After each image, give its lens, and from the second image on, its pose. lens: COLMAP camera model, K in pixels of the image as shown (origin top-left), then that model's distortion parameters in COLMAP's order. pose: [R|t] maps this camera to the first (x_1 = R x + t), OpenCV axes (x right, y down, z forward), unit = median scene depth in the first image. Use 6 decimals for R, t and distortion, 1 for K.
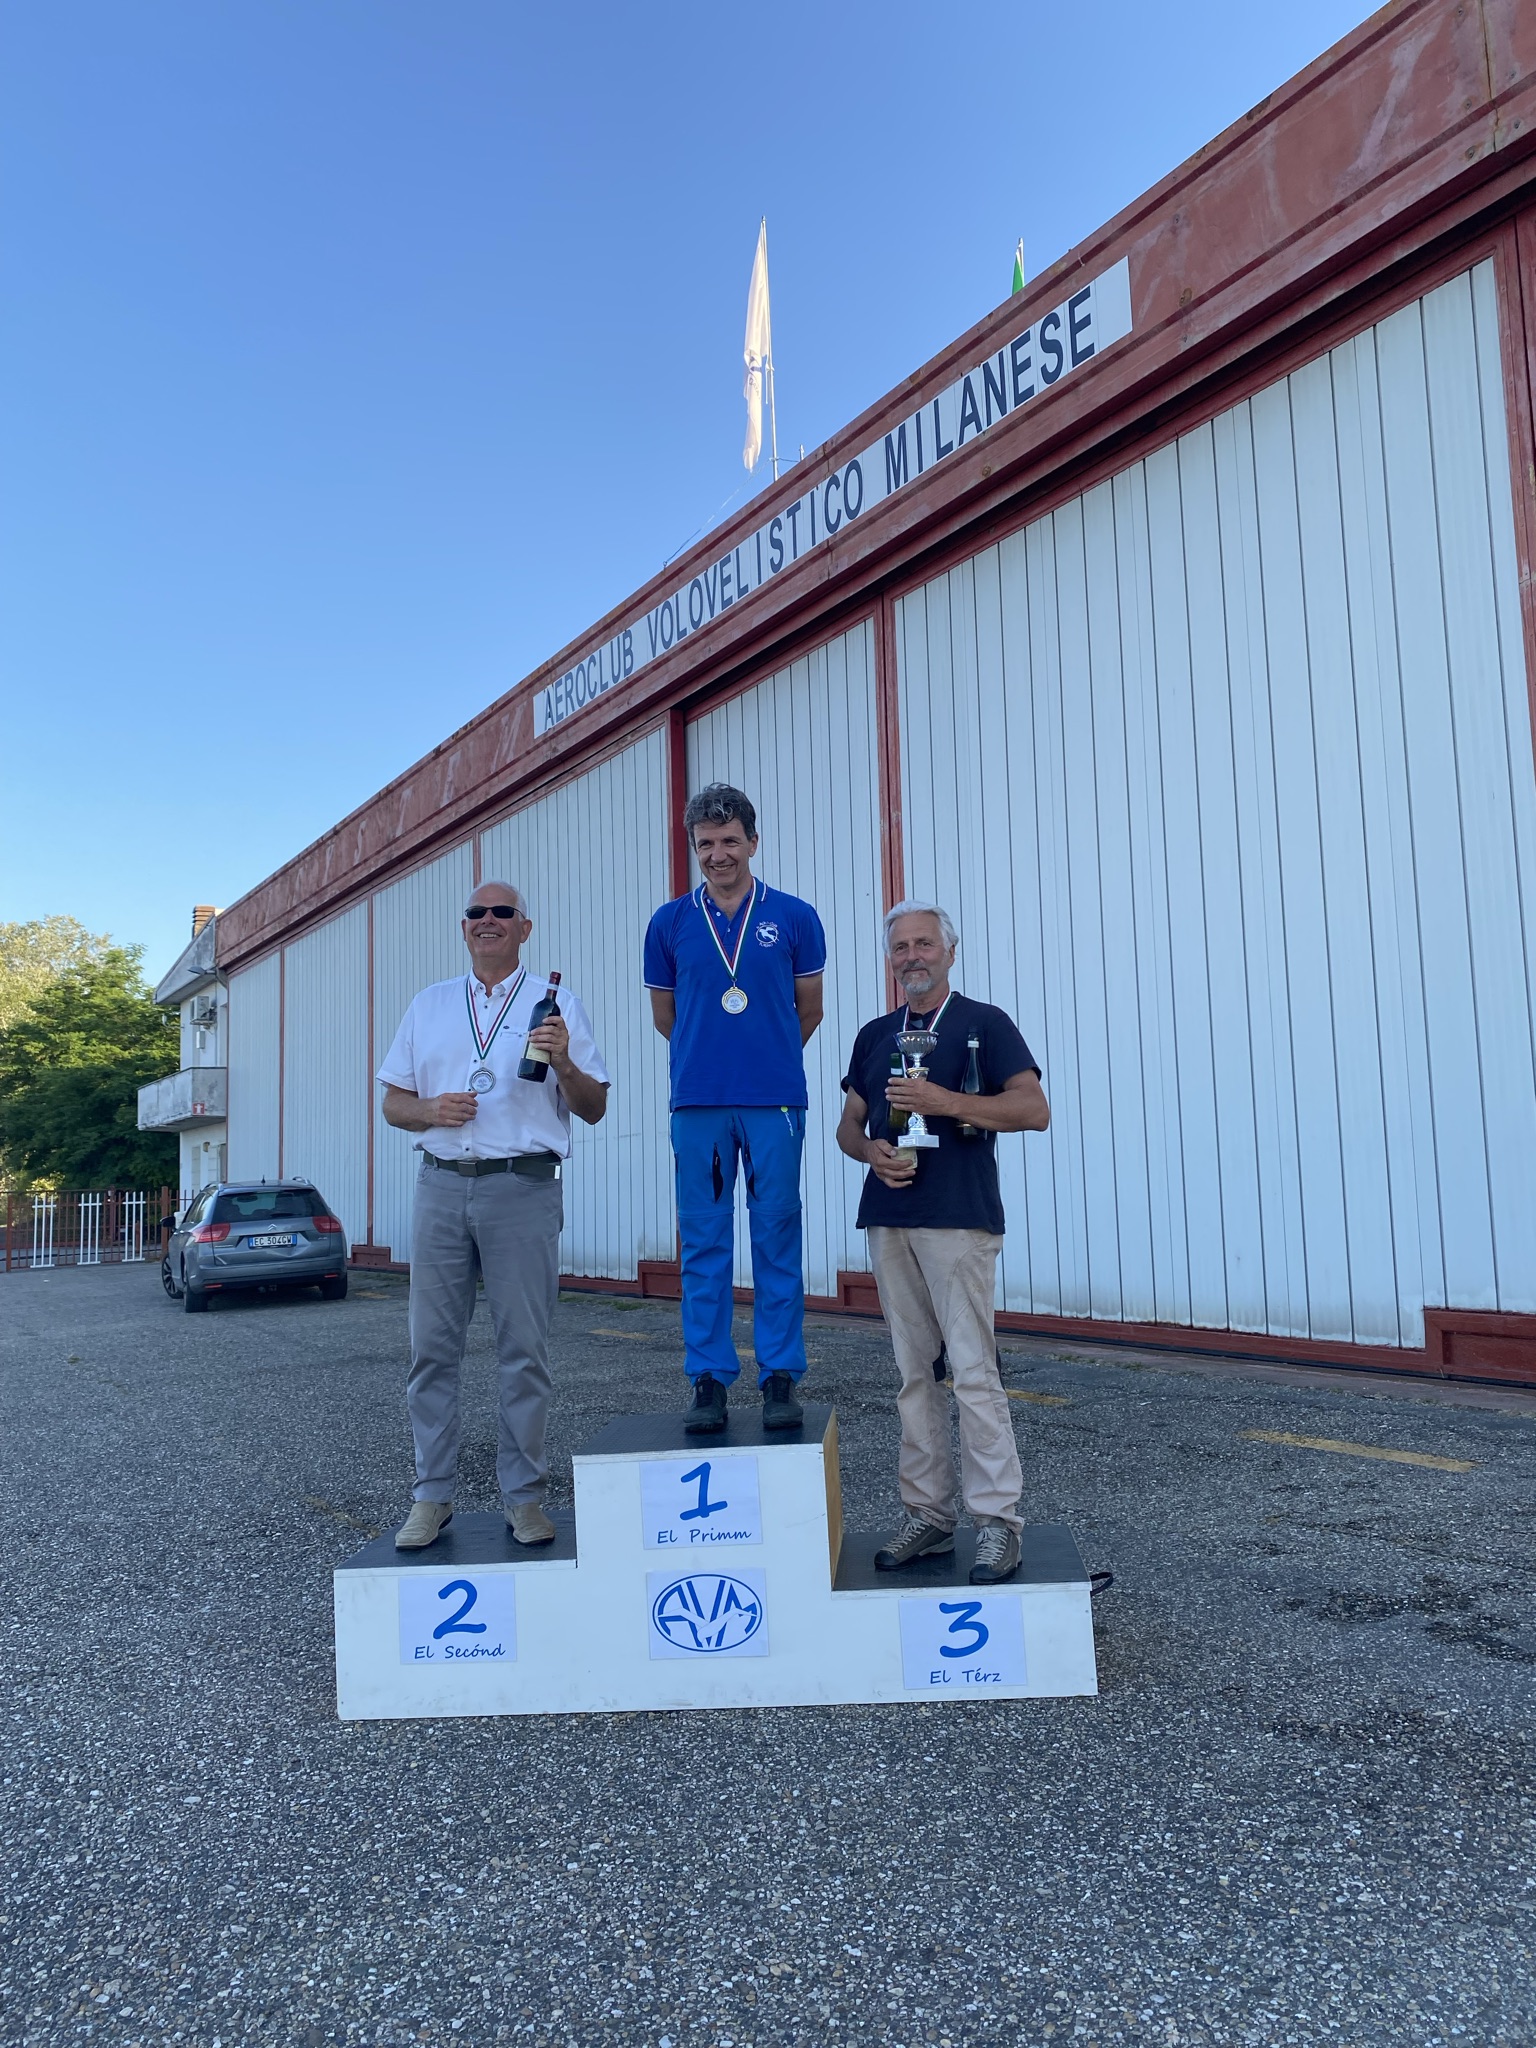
lens RADIAL K [[1558.2, 0, 783.1], [0, 1558.2, 1019.8], [0, 0, 1]] dist [0.050316, -0.073623]
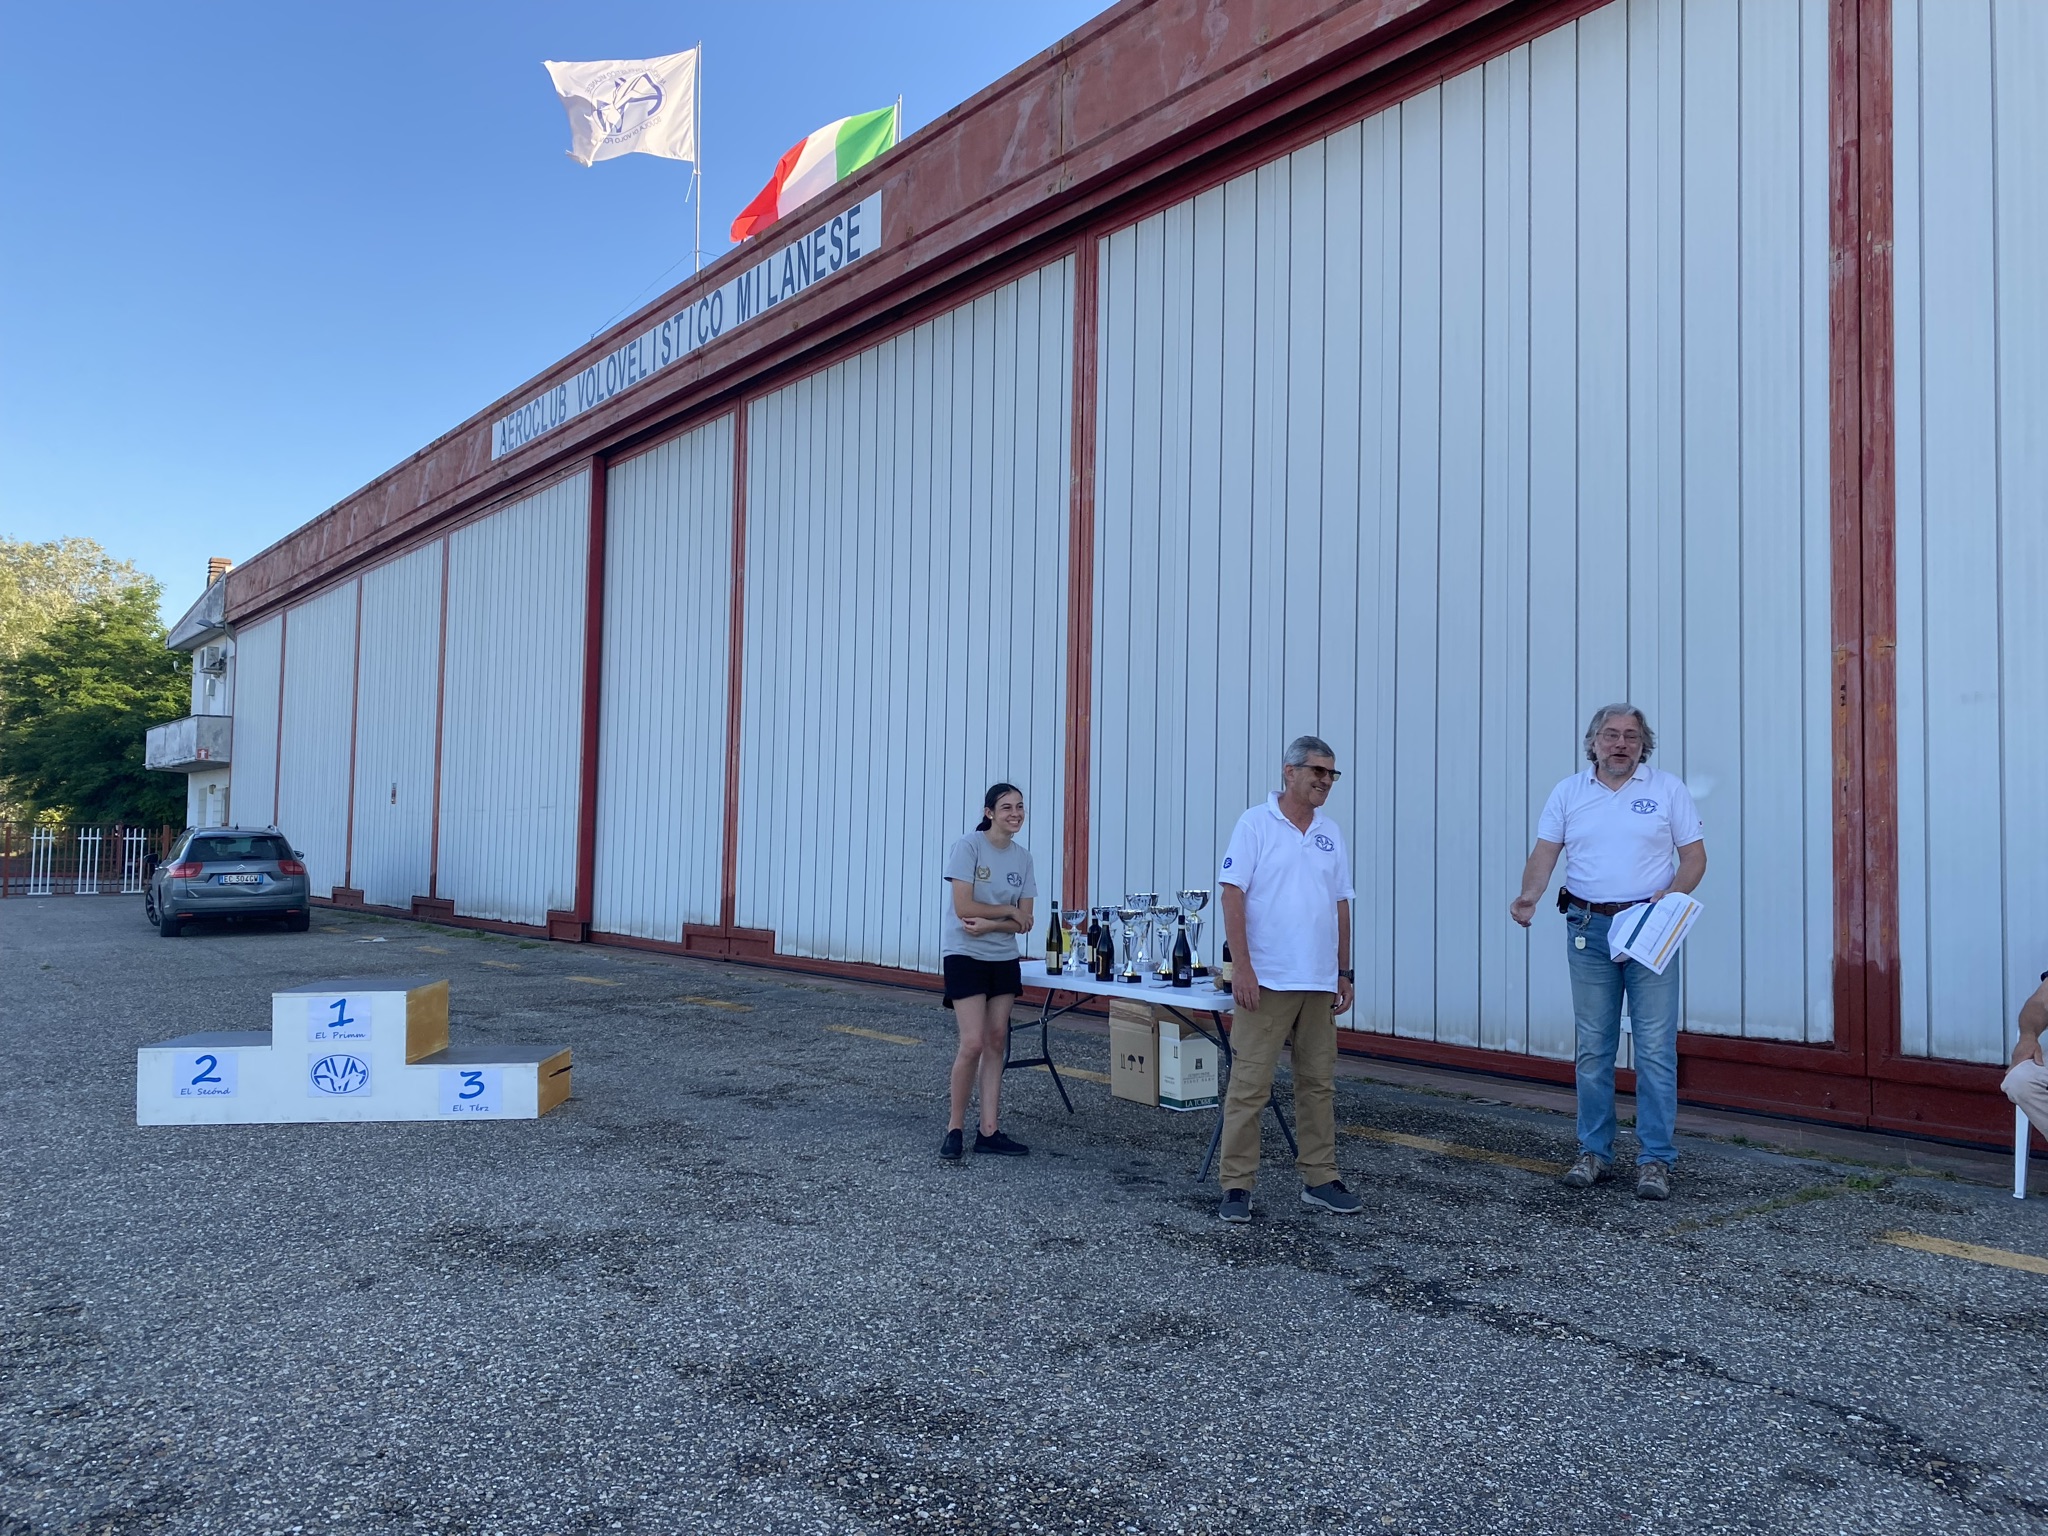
lens RADIAL K [[1561.5, 0, 1033.9], [0, 1561.5, 773.9], [0, 0, 1]] dist [0.008907, 0.005741]
pose [[0.991942, 0.054237, 0.114494, 0.180981], [-0.060232, 0.996953, 0.049560, -0.044907], [-0.111457, -0.056056, 0.992187, -0.320638]]
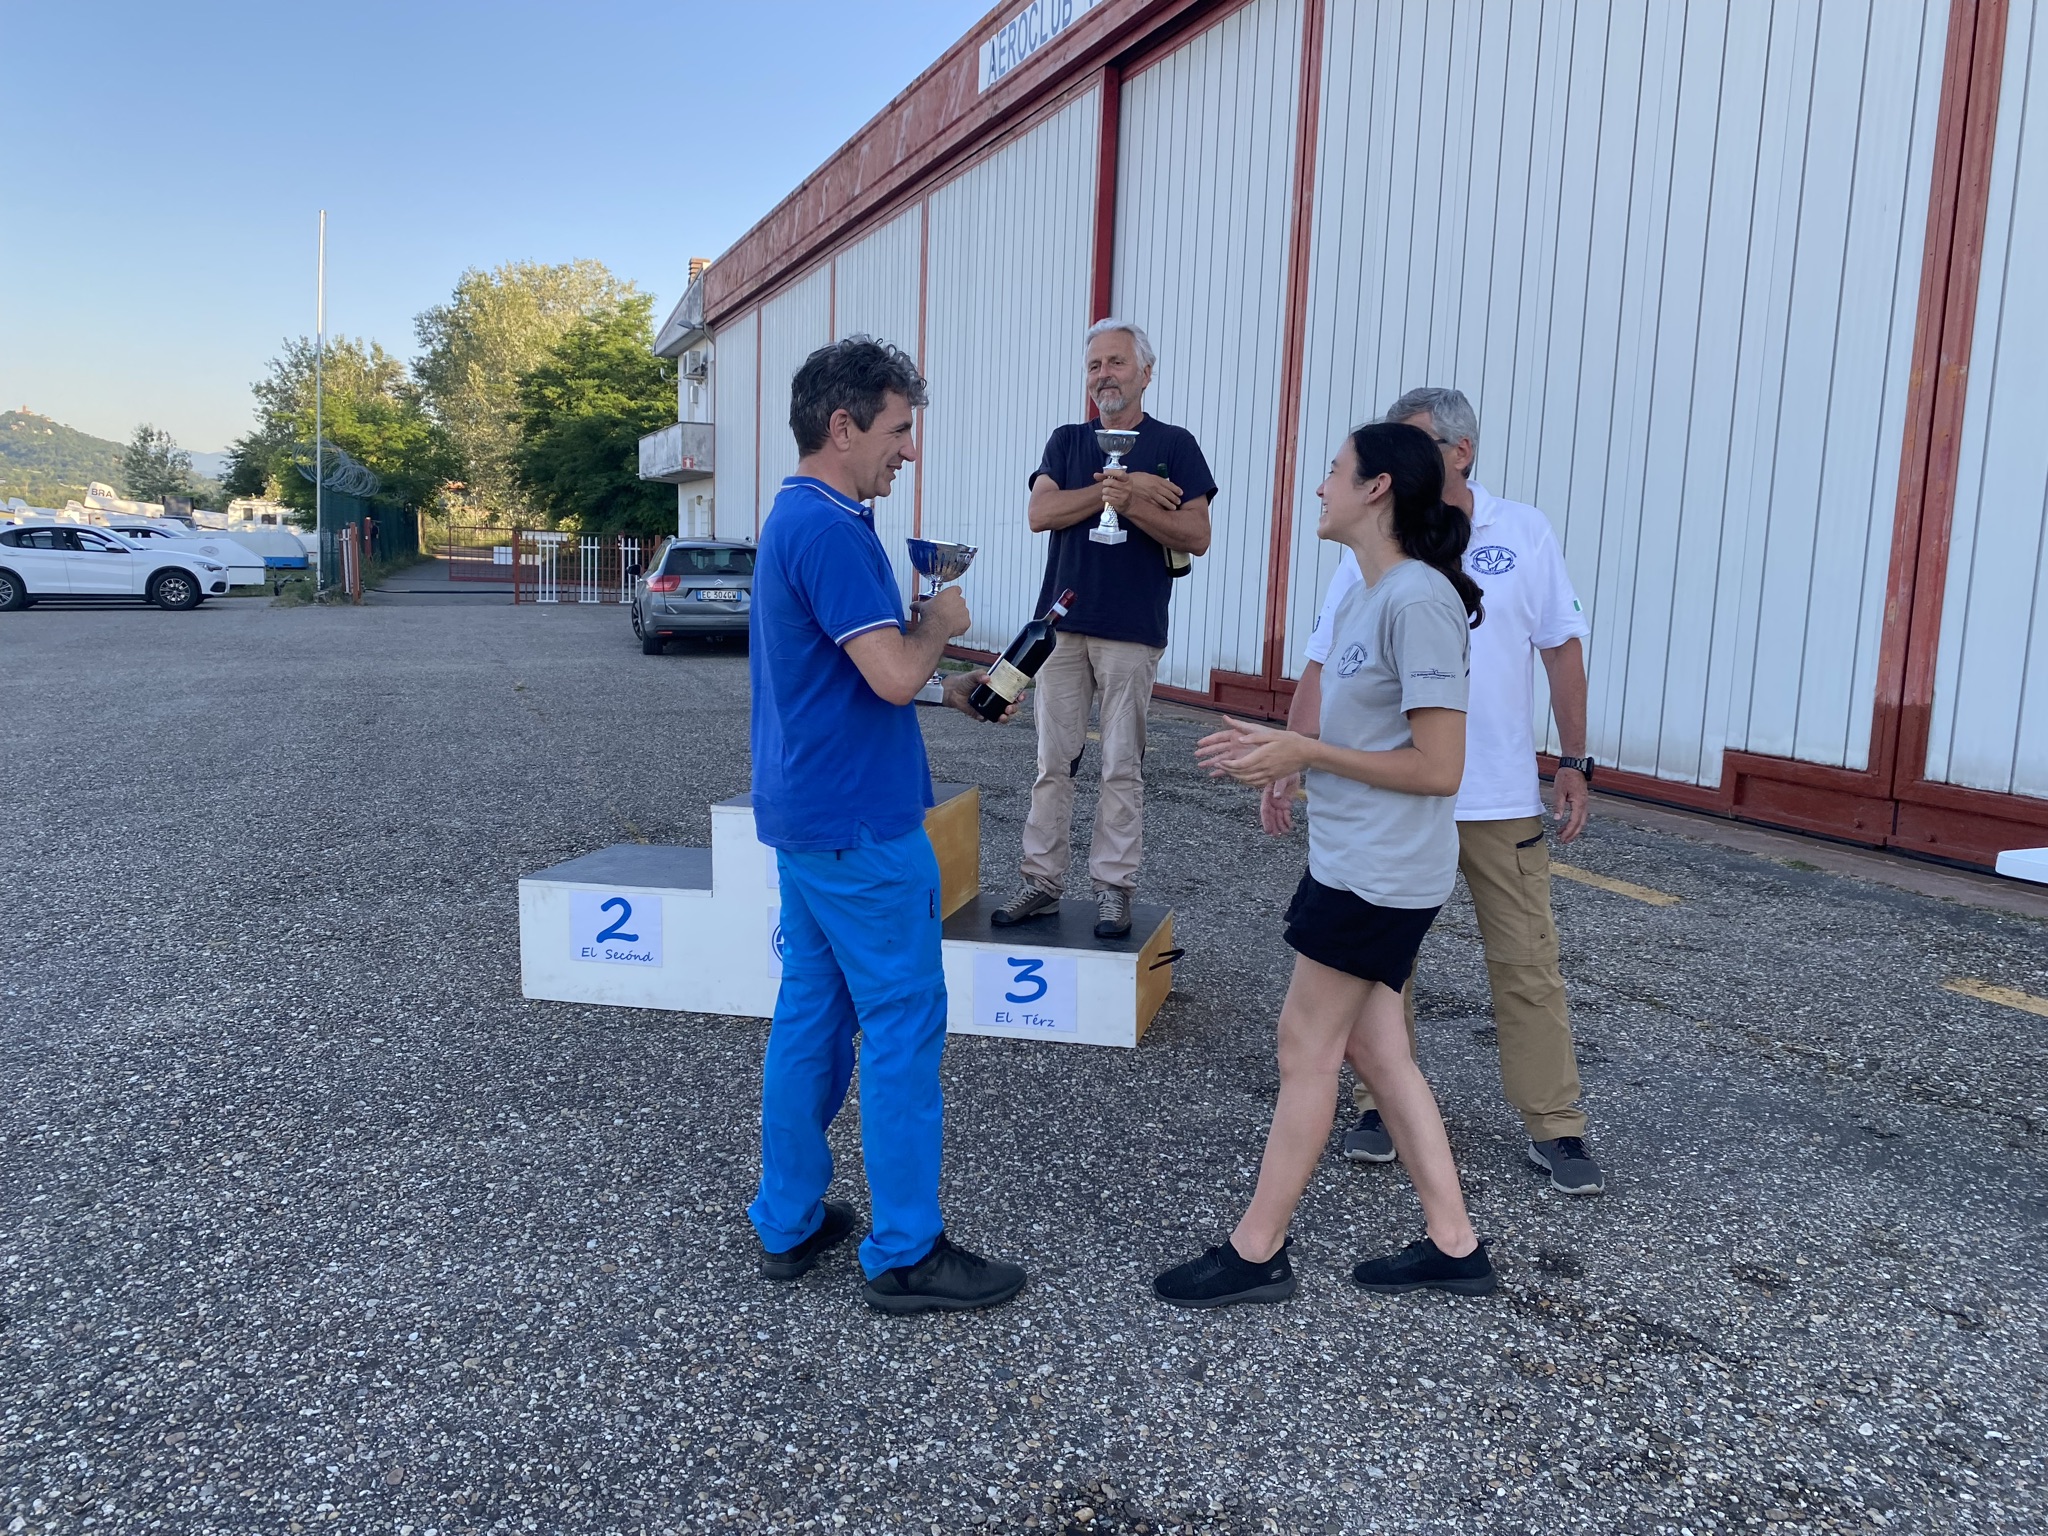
lens RADIAL K [[1566.0, 0, 1044.6], [0, 1566.0, 761.4], [0, 0, 1]] dist [0.009391, -0.000189]
pose [[0.985082, 0.089373, -0.147060, 0.089218], [-0.053657, 0.971477, 0.230981, -0.009720], [0.163509, -0.219645, 0.961780, -0.017220]]
